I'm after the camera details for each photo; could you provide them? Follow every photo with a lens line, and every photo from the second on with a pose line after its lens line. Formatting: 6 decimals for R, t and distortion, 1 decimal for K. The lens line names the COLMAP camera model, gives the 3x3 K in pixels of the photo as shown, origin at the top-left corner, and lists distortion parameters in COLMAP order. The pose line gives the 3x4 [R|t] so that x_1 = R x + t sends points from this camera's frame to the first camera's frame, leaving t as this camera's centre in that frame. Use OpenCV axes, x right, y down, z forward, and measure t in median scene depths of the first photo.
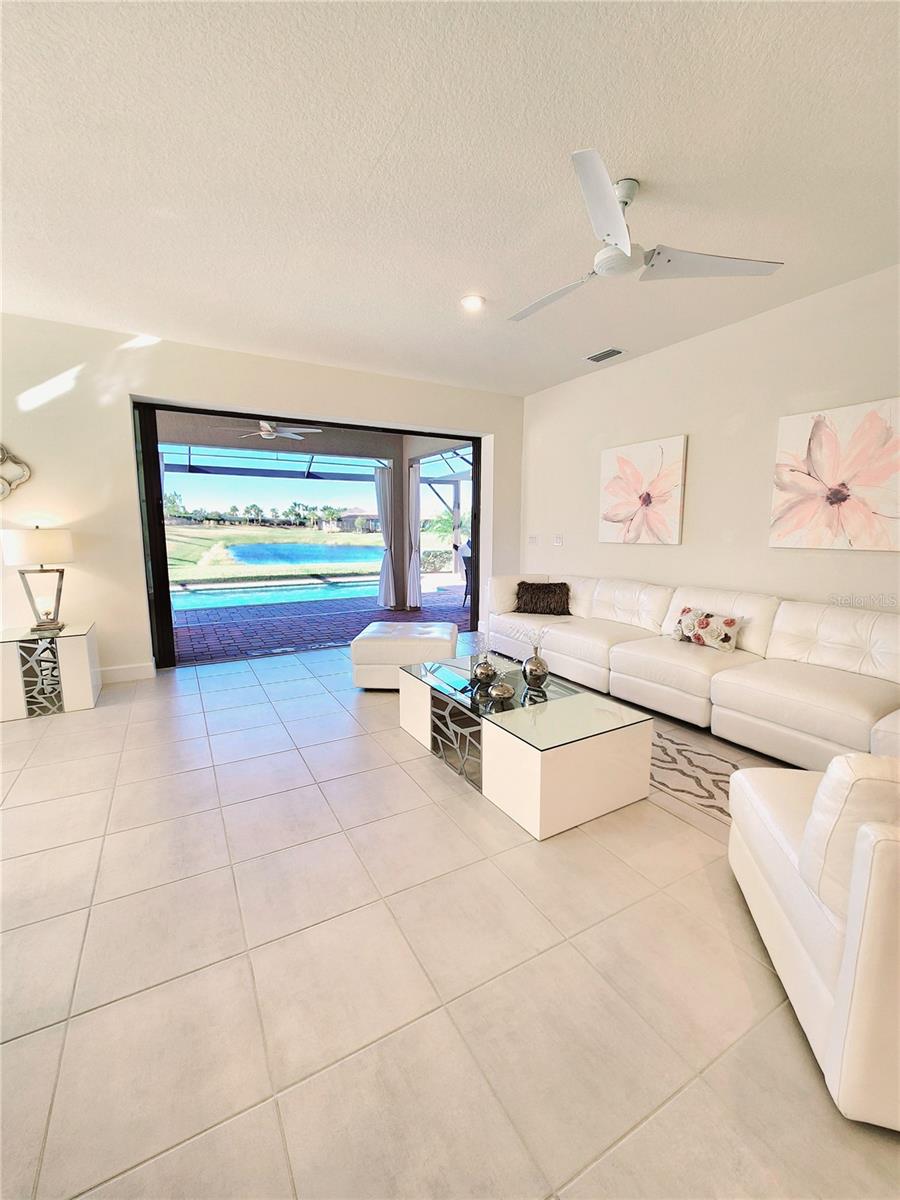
lens RADIAL K [[492.8, 0, 446.2], [0, 492.8, 596.7], [0, 0, 1]] dist [0.001188, -0.000082]
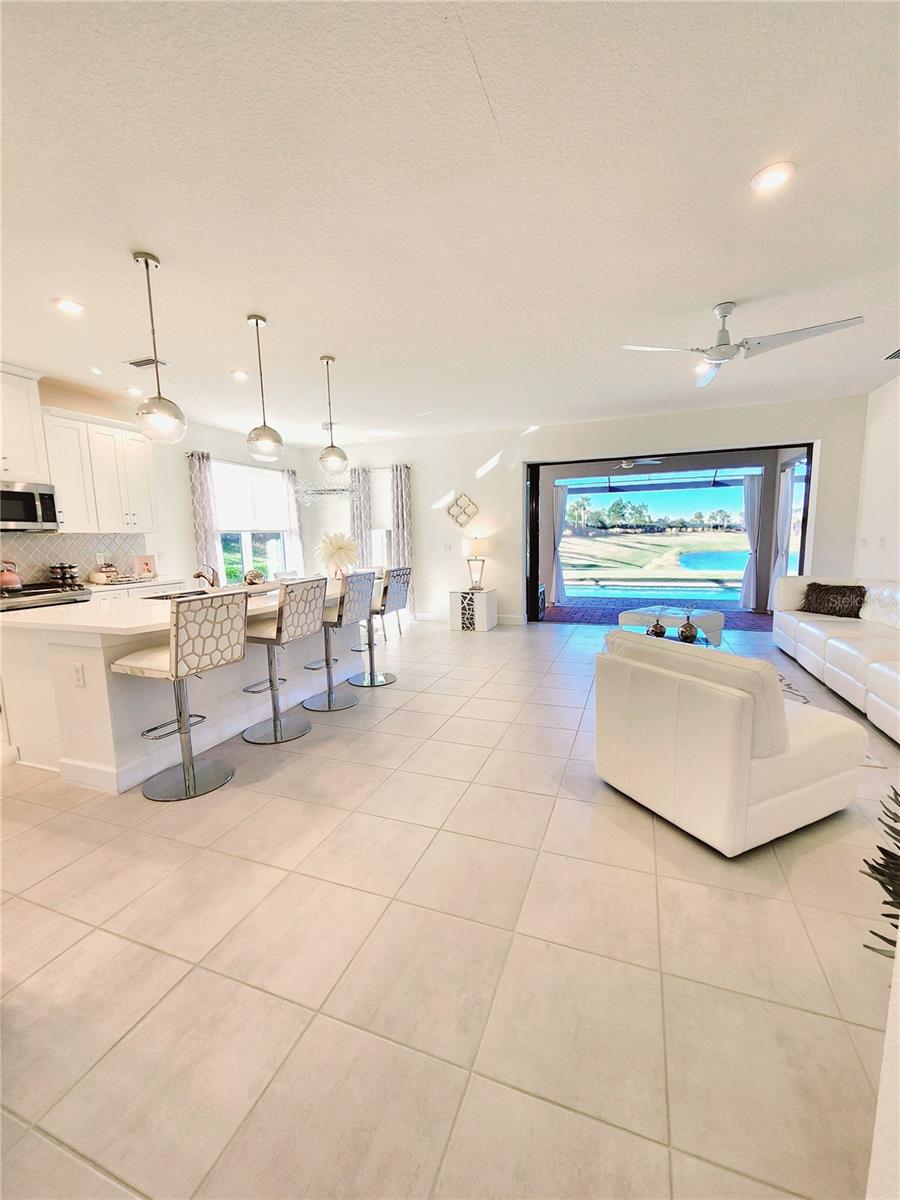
lens RADIAL K [[491.2, 0, 452.4], [0, 491.2, 604.3], [0, 0, 1]] dist [0.006109, -0.000491]
pose [[0.645466, 0.087817, -0.758724, 0.613832], [-0.087018, 0.995355, 0.041177, 0.050542], [0.758816, 0.039444, 0.650110, -0.335377]]
